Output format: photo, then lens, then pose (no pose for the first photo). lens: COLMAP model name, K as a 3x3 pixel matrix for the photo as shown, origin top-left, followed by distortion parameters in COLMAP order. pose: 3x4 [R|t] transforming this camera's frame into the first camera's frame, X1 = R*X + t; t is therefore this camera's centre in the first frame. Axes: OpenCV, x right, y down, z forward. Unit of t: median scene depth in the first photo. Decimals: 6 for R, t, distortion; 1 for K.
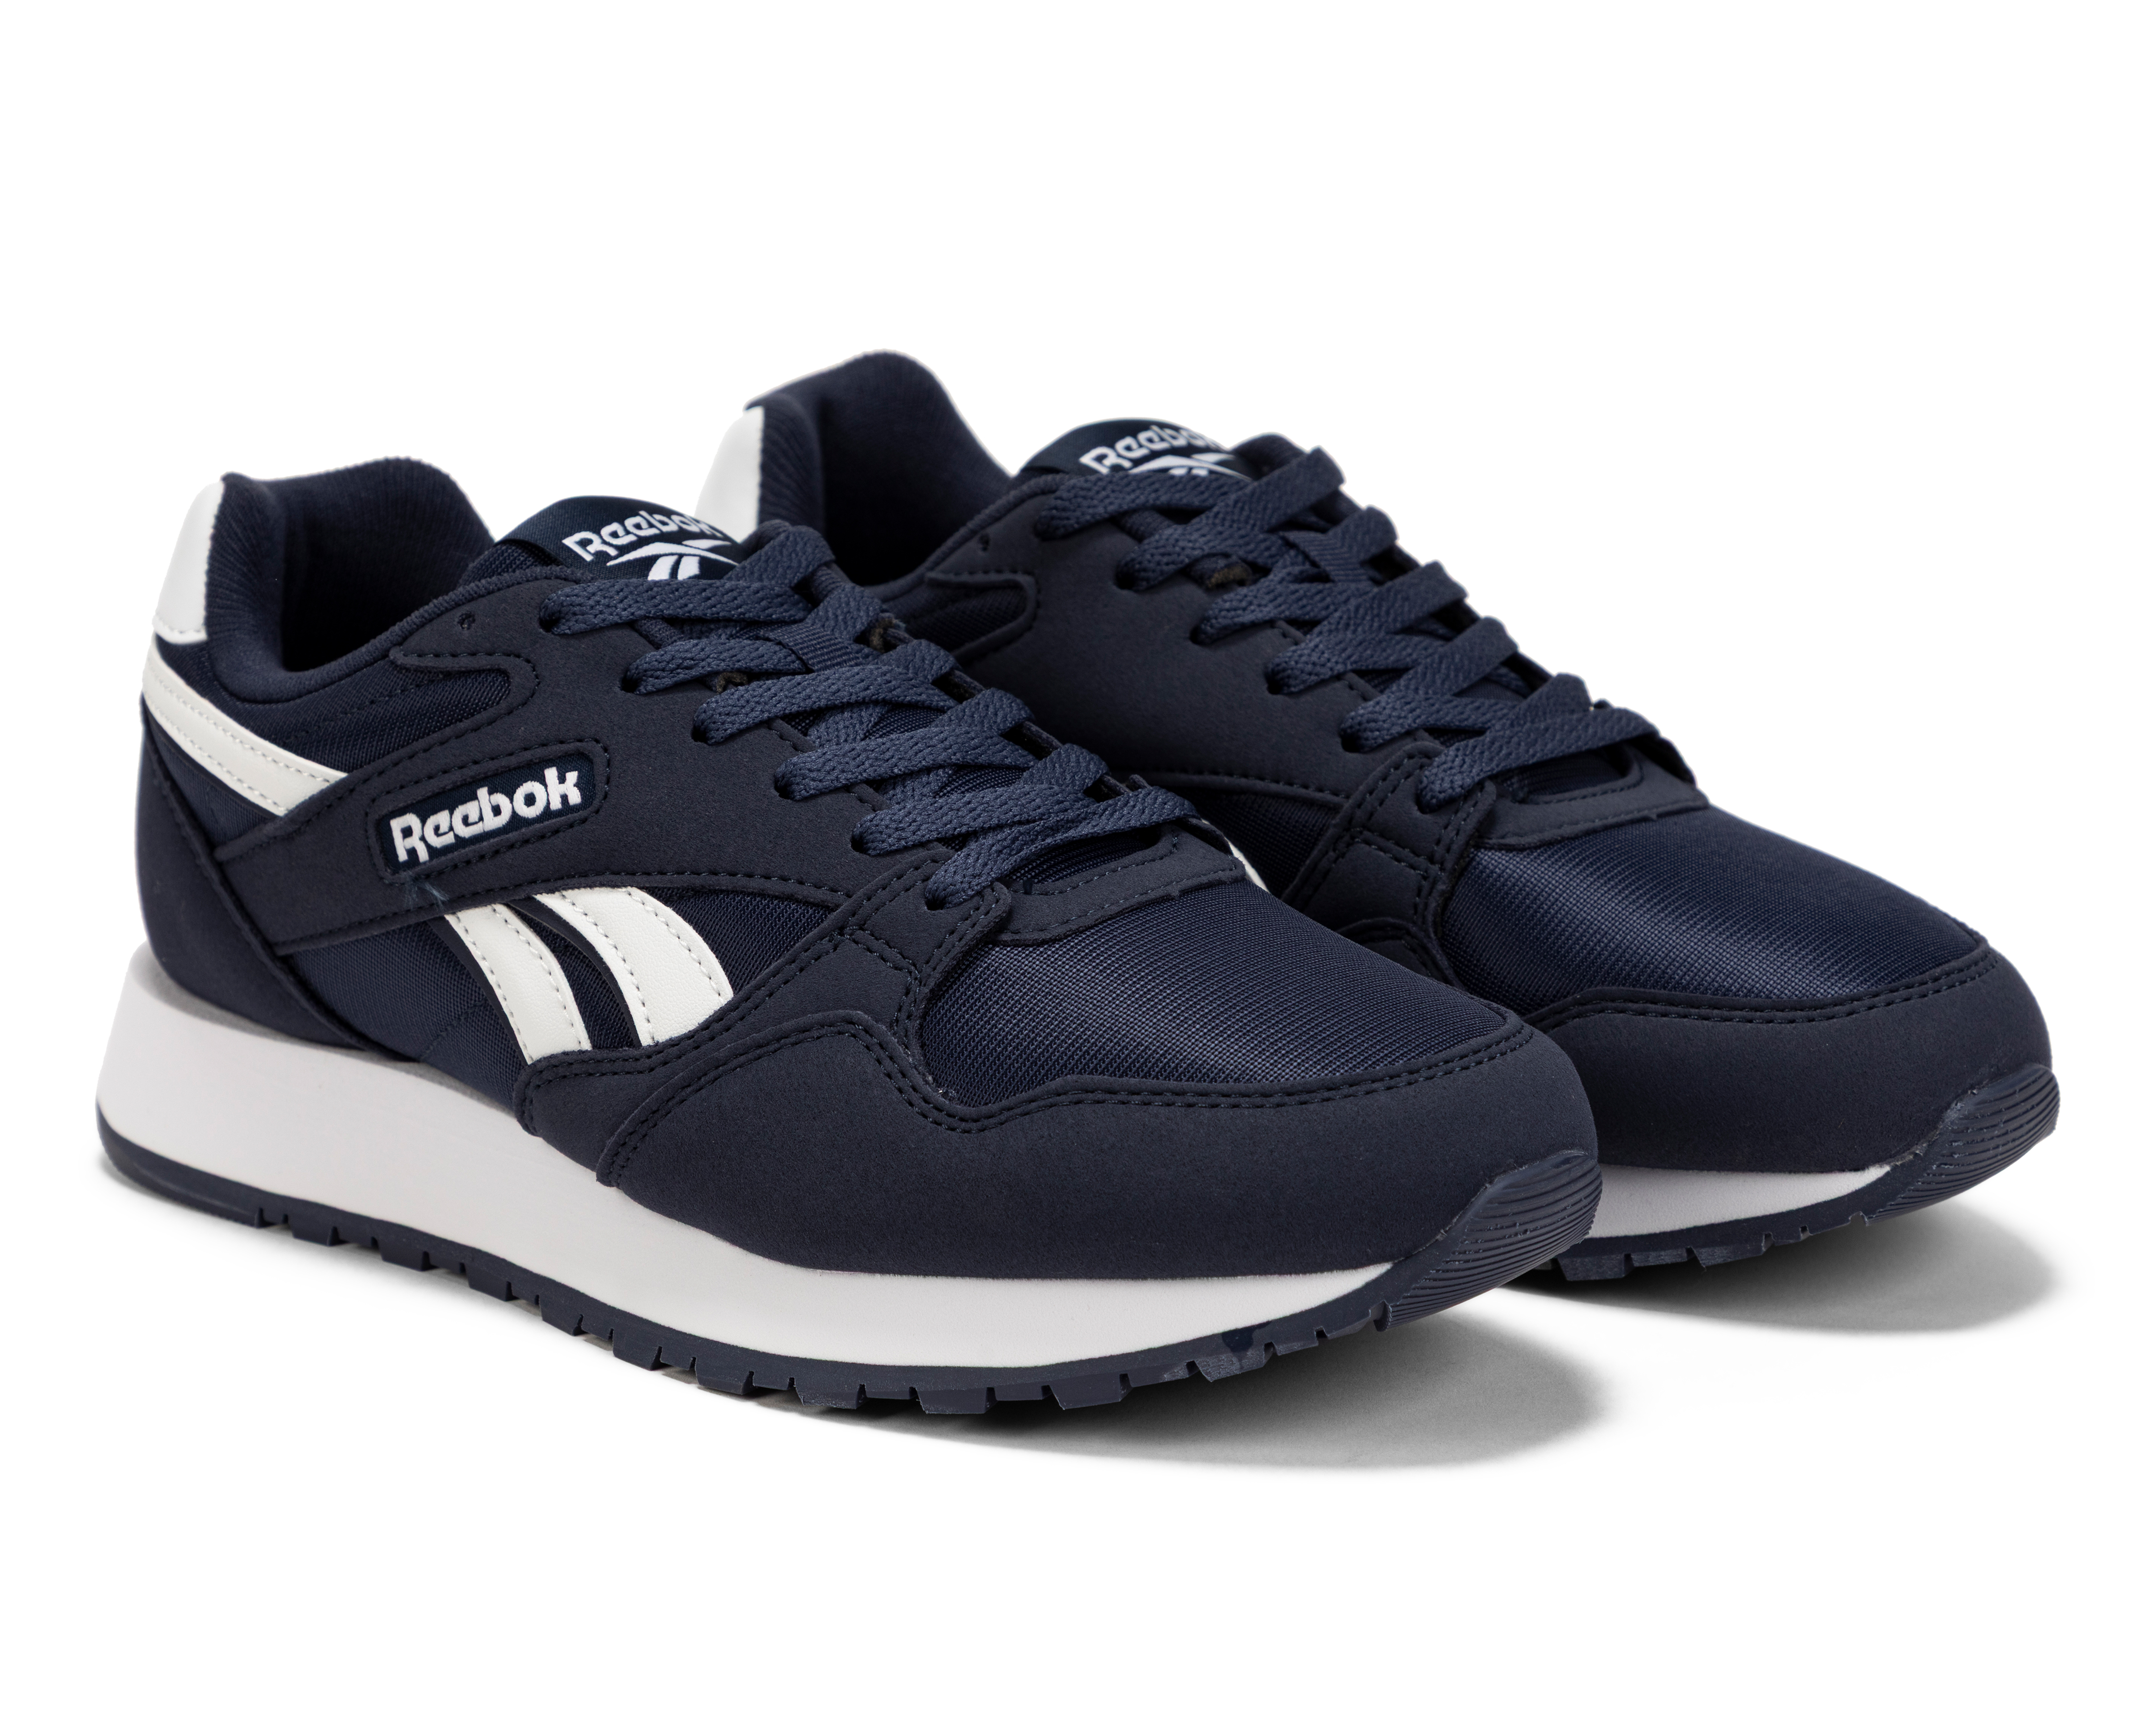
lens RADIAL K [[5931.4, 0, 1078.0], [0, 5931.4, 862.5], [0, 0, 1]] dist [0.915016, -0.265637]
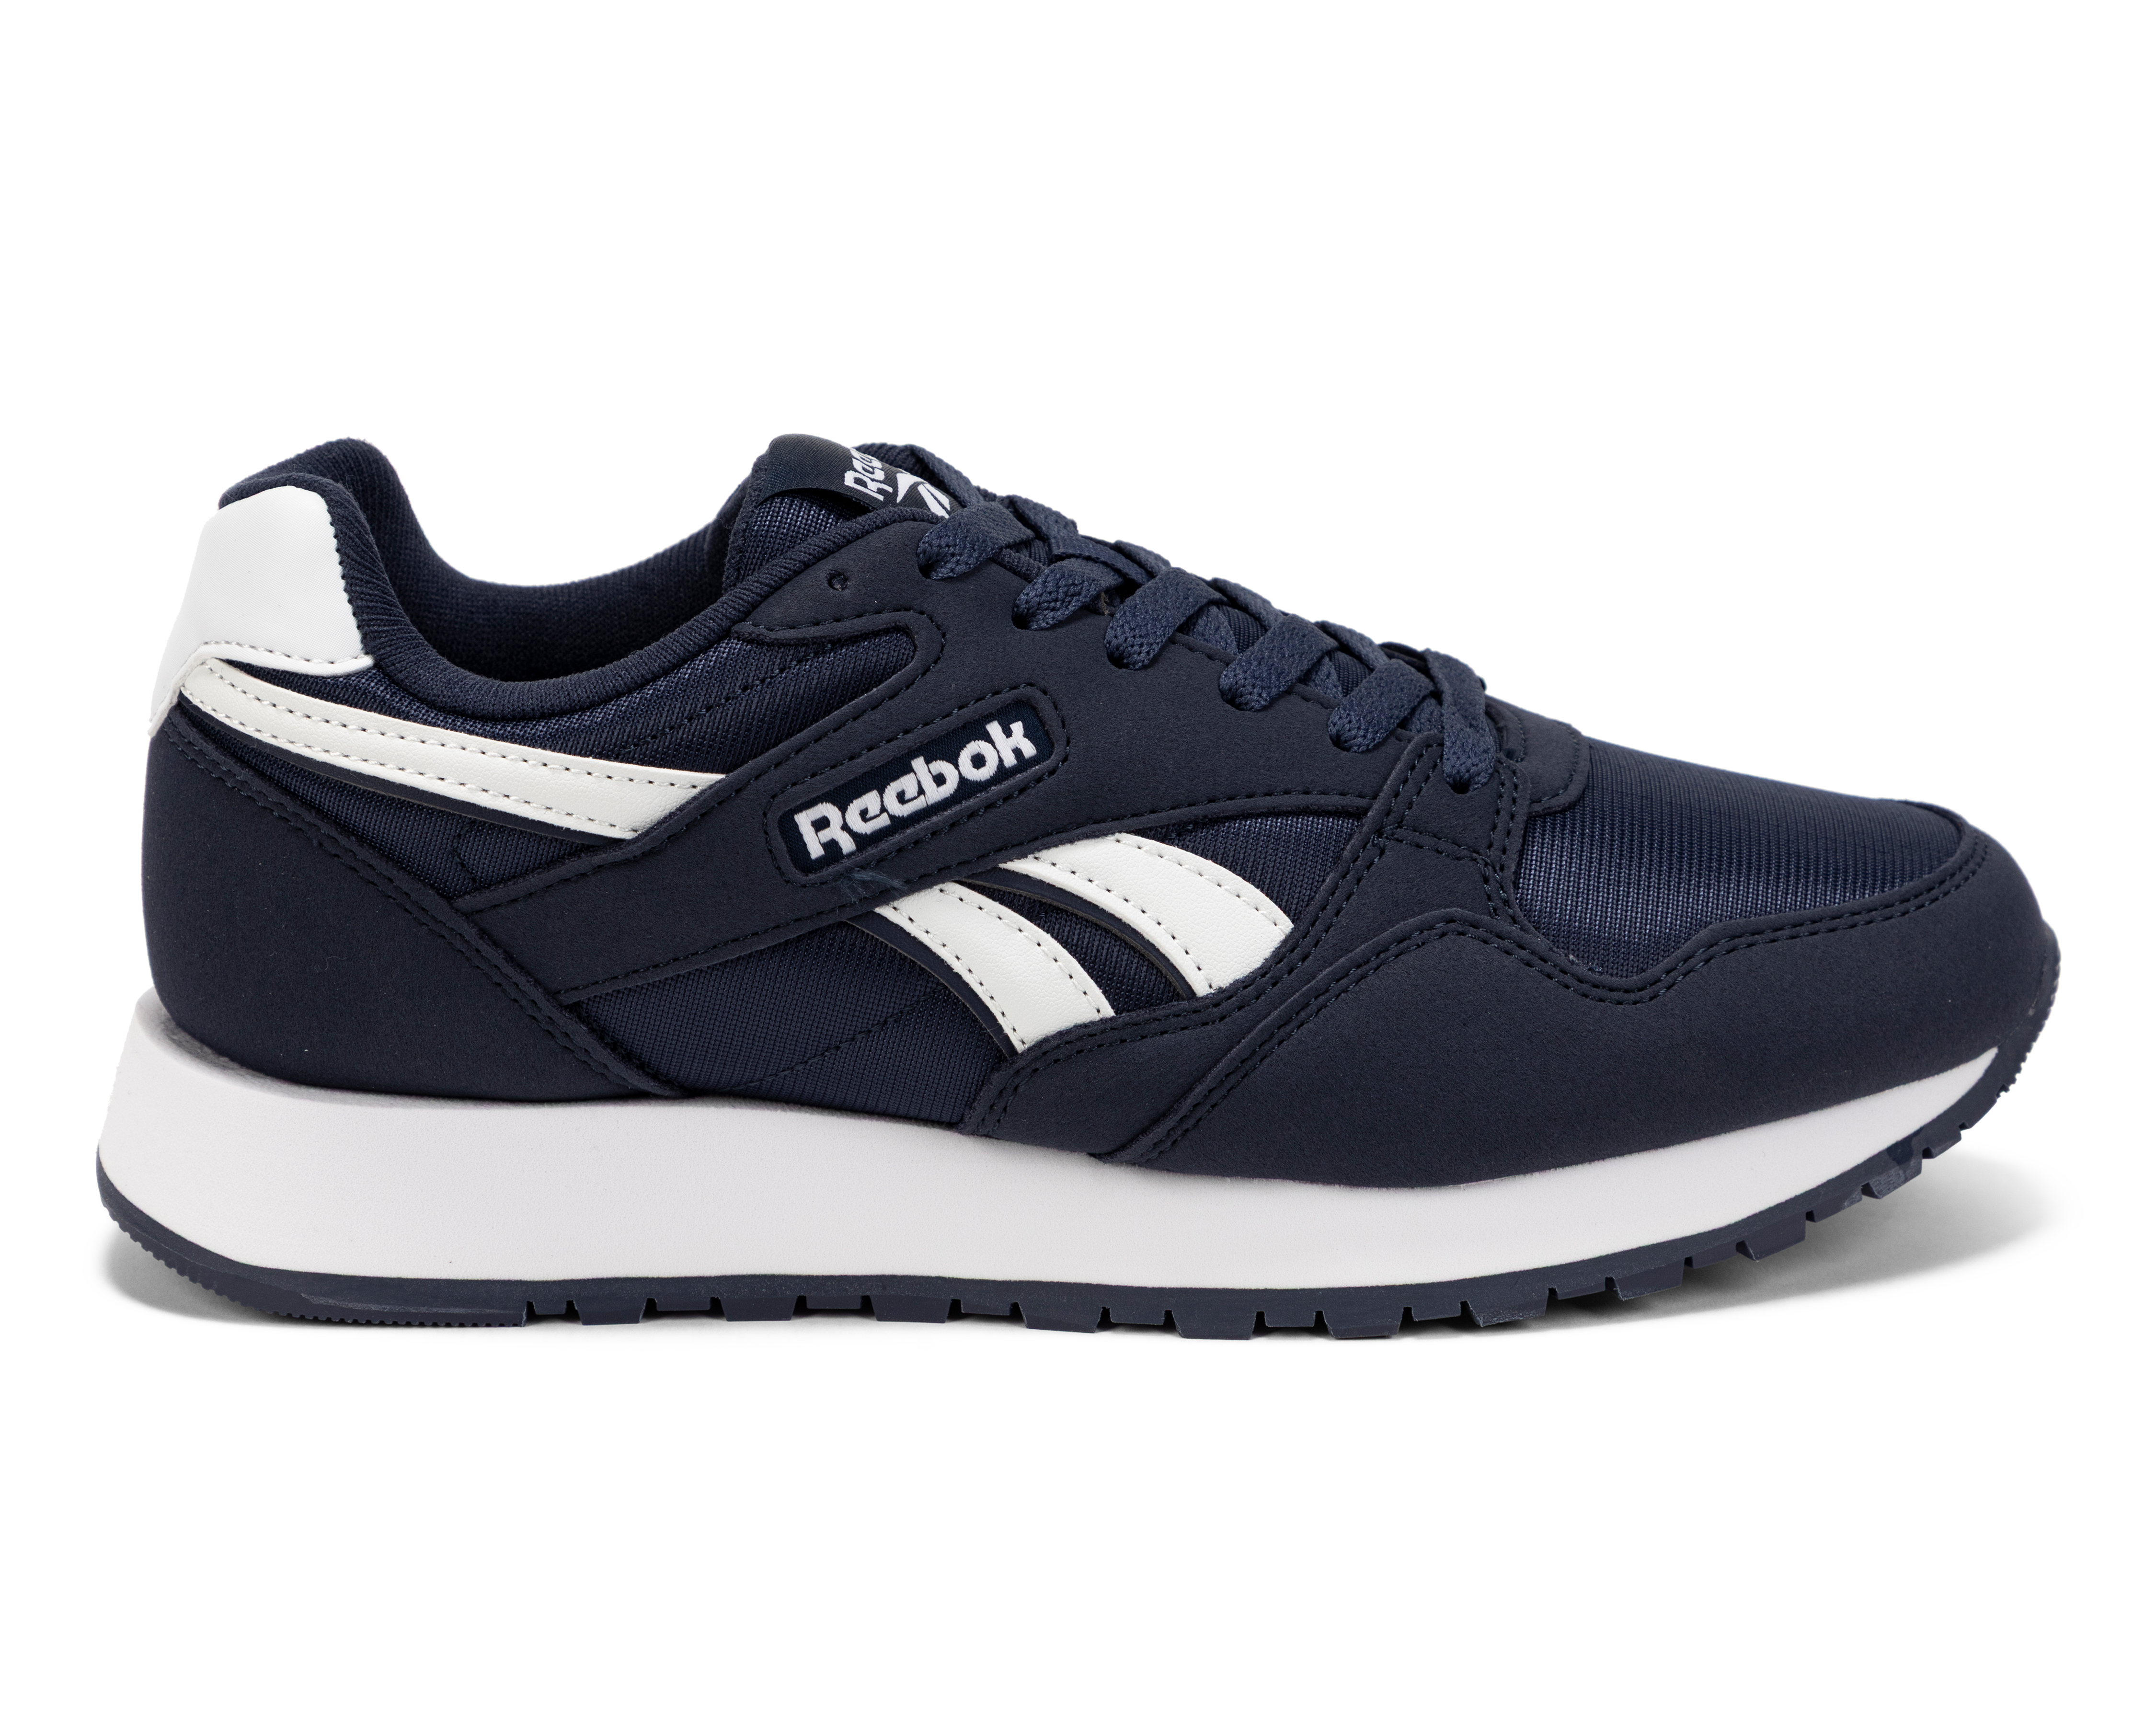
lens RADIAL K [[5931.4, 0, 1078.0], [0, 5931.4, 862.5], [0, 0, 1]] dist [0.915016, -0.265637]
pose [[0.677484, -0.156963, 0.718595, -0.729080], [0.158081, 0.985207, 0.066162, -0.052381], [-0.718350, 0.068772, 0.692275, 0.369004]]
